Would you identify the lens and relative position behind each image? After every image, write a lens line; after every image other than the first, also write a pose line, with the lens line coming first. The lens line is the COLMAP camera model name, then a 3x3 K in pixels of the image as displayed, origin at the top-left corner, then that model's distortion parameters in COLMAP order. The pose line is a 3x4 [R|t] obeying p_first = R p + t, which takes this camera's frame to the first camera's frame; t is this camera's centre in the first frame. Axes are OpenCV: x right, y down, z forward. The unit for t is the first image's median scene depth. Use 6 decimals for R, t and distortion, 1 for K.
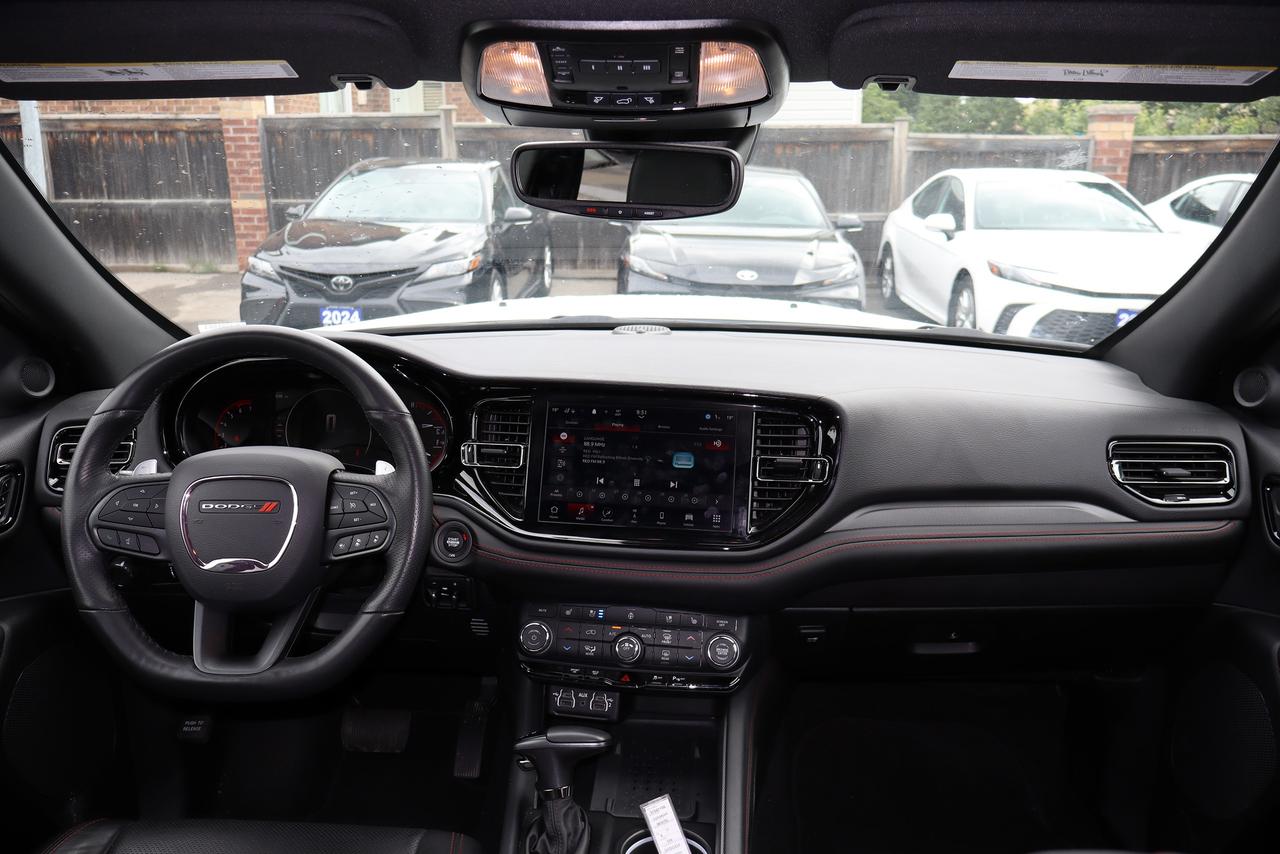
lens RADIAL K [[1081.8, 0, 608.5], [0, 1081.8, 451.4], [0, 0, 1]] dist [-0.008156, 0.019601]
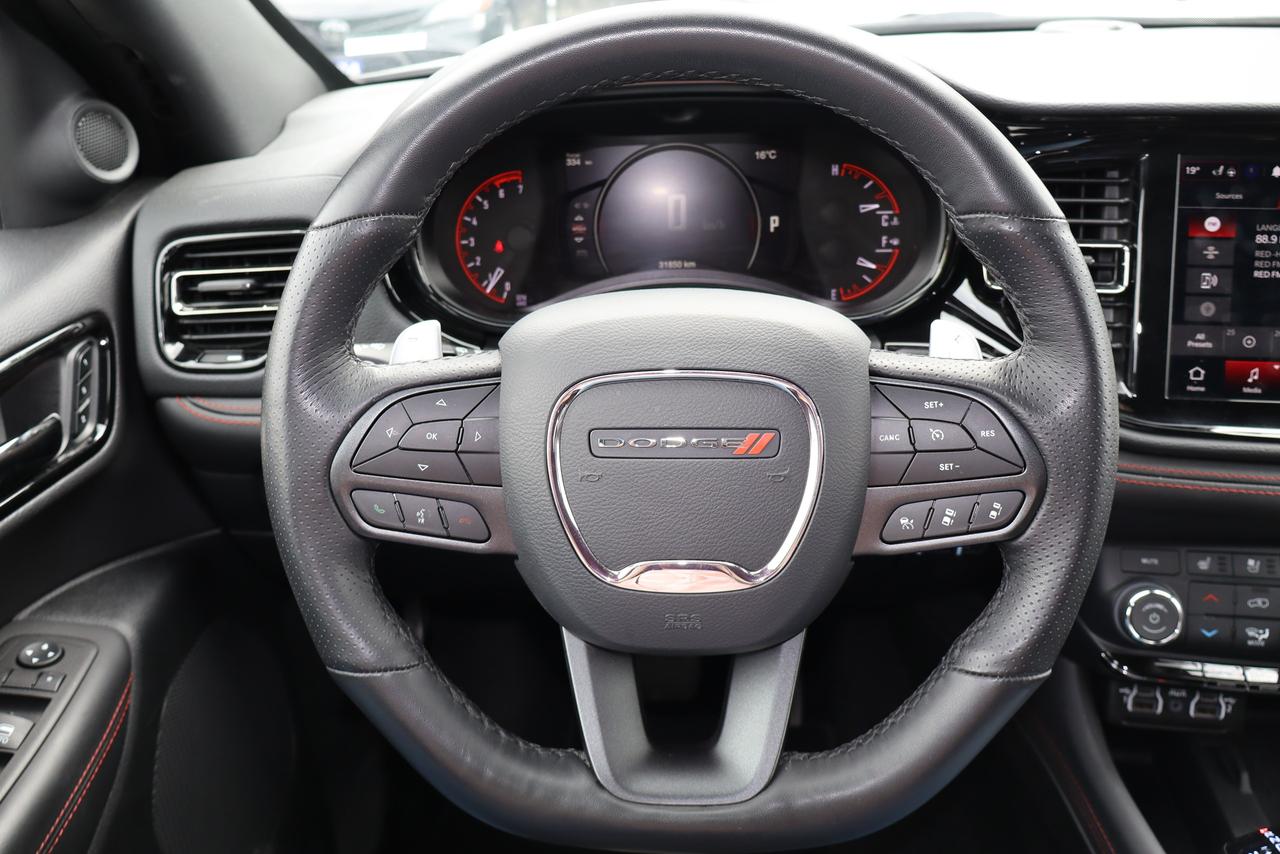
lens RADIAL K [[1081.8, 0, 644.8], [0, 1081.8, 424.5], [0, 0, 1]] dist [-0.008156, 0.019601]
pose [[0.998817, -0.041824, 0.024808, -0.320002], [0.036109, 0.979601, 0.197680, -0.031973], [-0.032569, -0.196550, 0.979953, 0.508158]]
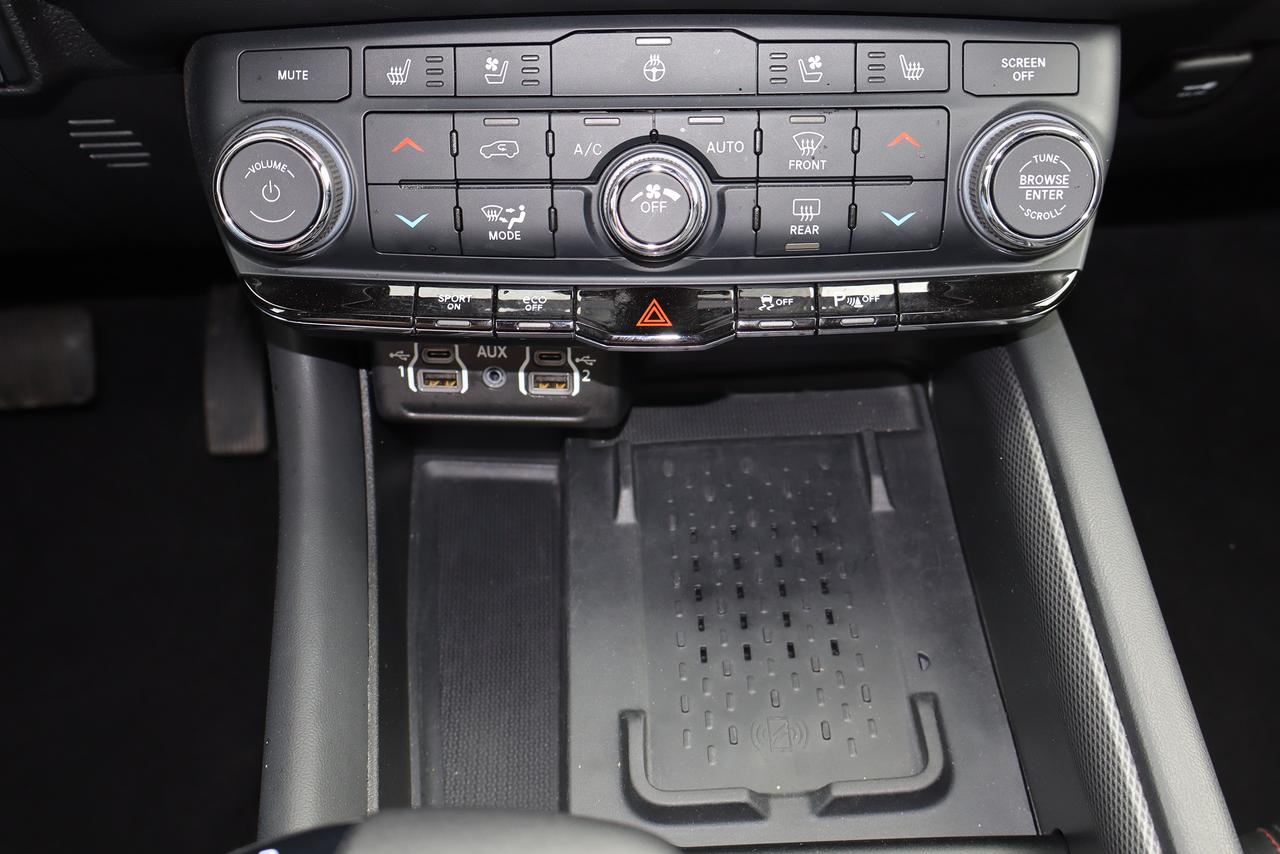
lens RADIAL K [[1268.3, 0, 638.3], [0, 1268.3, 425.5], [0, 0, 1]] dist [-0.007744, 0.000000]
pose [[0.989720, -0.111408, 0.089682, -0.017934], [0.060897, 0.895651, 0.440569, 0.096892], [-0.129407, -0.430579, 0.893228, 0.703634]]
